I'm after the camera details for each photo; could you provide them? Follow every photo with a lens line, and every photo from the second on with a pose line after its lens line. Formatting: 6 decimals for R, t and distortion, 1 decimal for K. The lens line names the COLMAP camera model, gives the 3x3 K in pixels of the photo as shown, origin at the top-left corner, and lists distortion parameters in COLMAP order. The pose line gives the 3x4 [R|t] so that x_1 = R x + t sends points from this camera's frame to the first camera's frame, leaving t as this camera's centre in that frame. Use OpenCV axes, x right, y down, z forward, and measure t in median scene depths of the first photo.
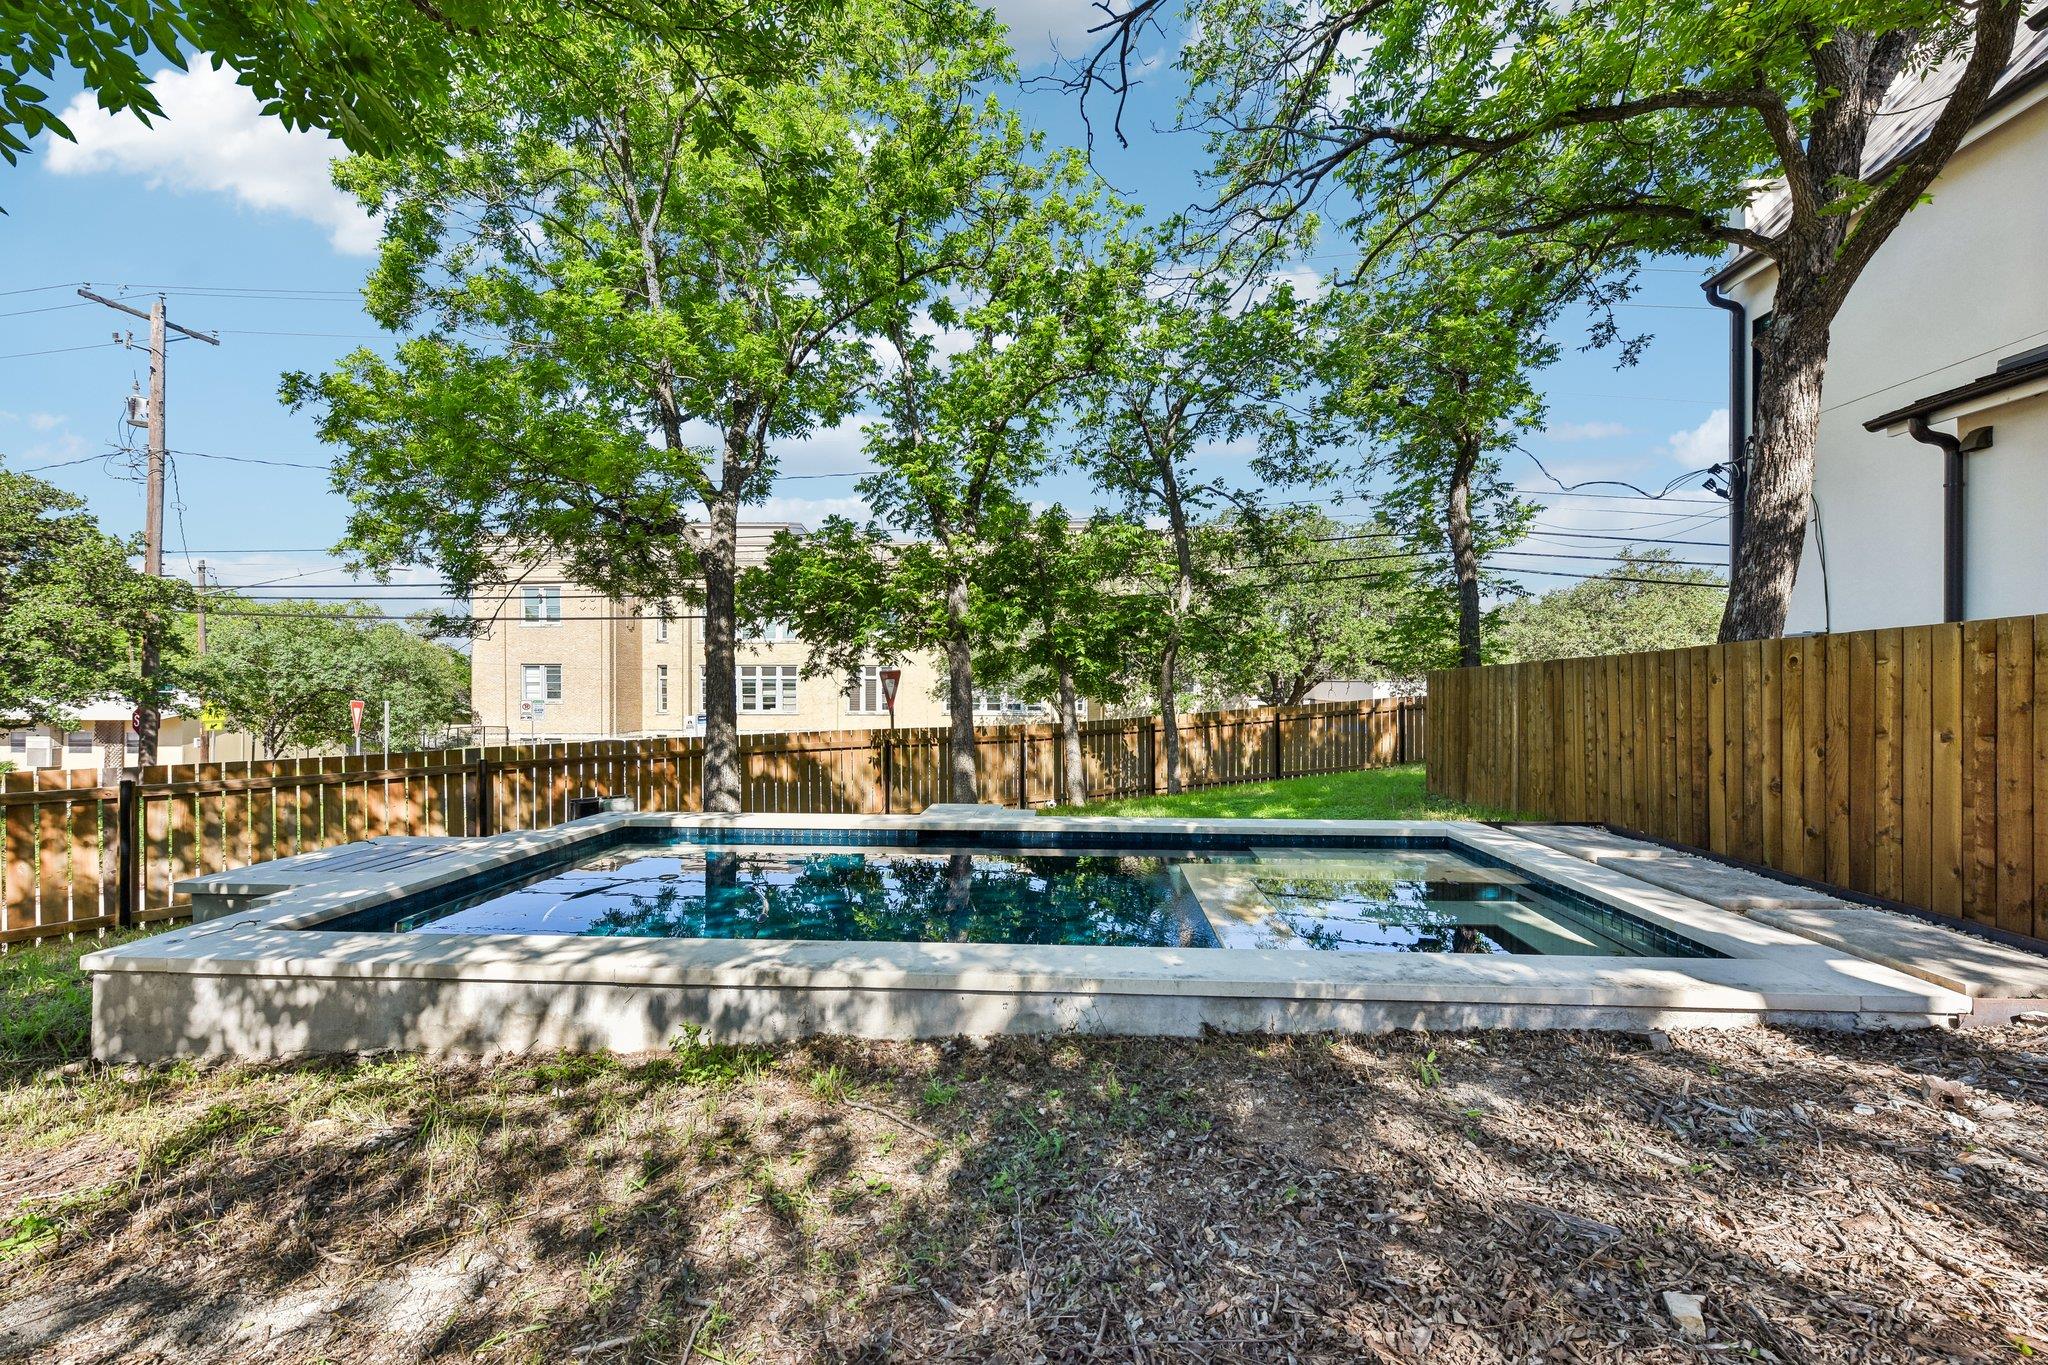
lens RADIAL K [[804.2, 0, 1029.2], [0, 804.2, 681.6], [0, 0, 1]] dist [0.004245, -0.001746]
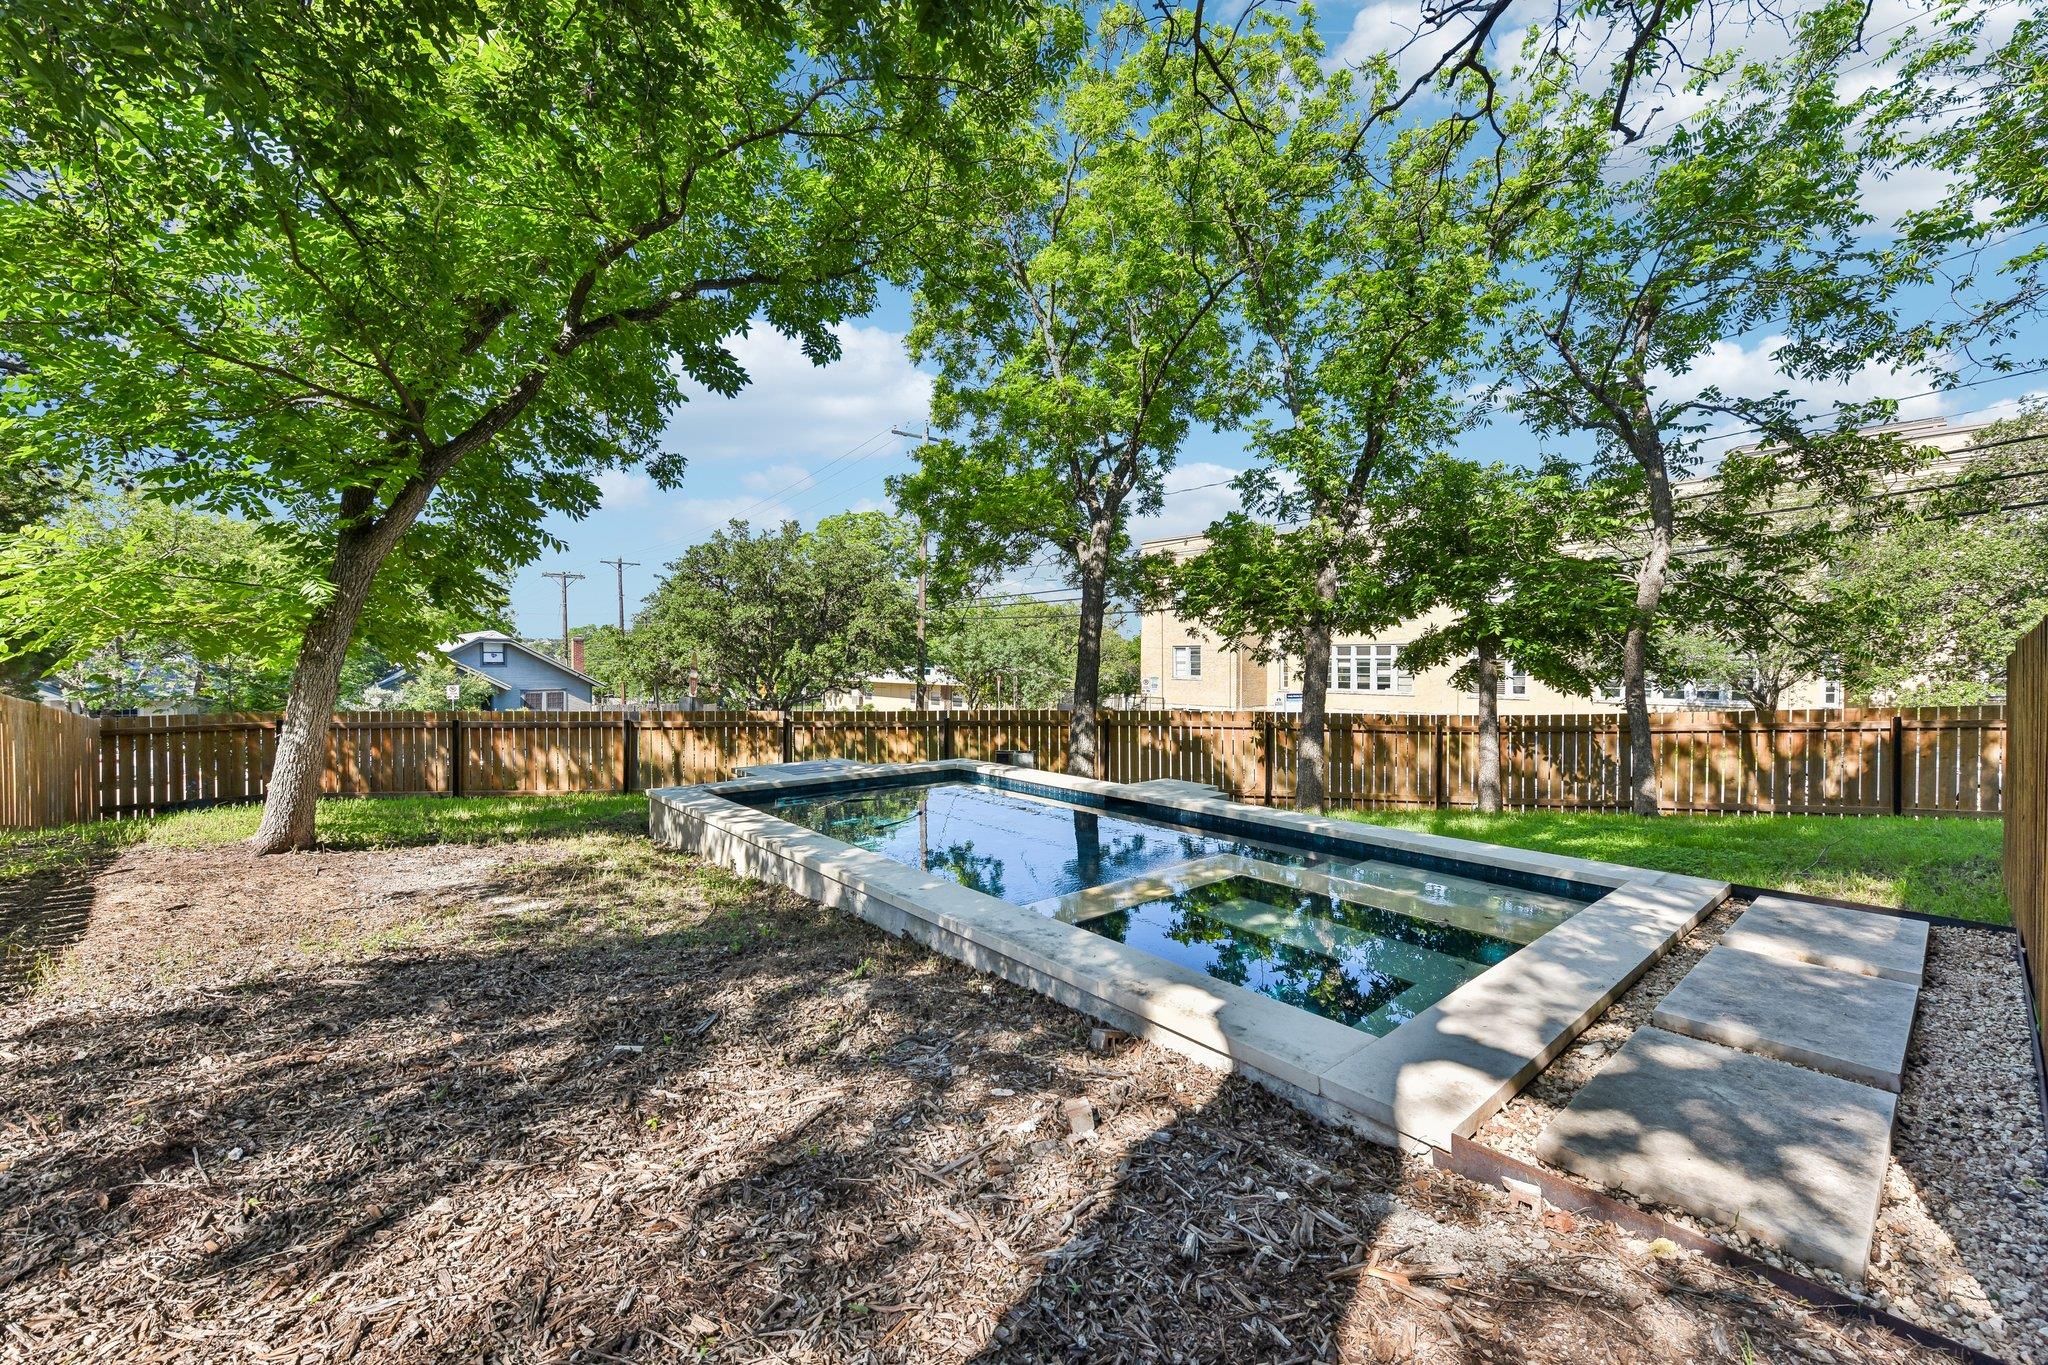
lens RADIAL K [[804.2, 0, 1033.4], [0, 804.2, 674.4], [0, 0, 1]] dist [0.004245, -0.001746]
pose [[0.695248, 0.013670, -0.718640, 0.327039], [-0.000153, 0.999822, 0.018871, -0.008700], [0.718770, -0.013010, 0.695126, 0.050962]]
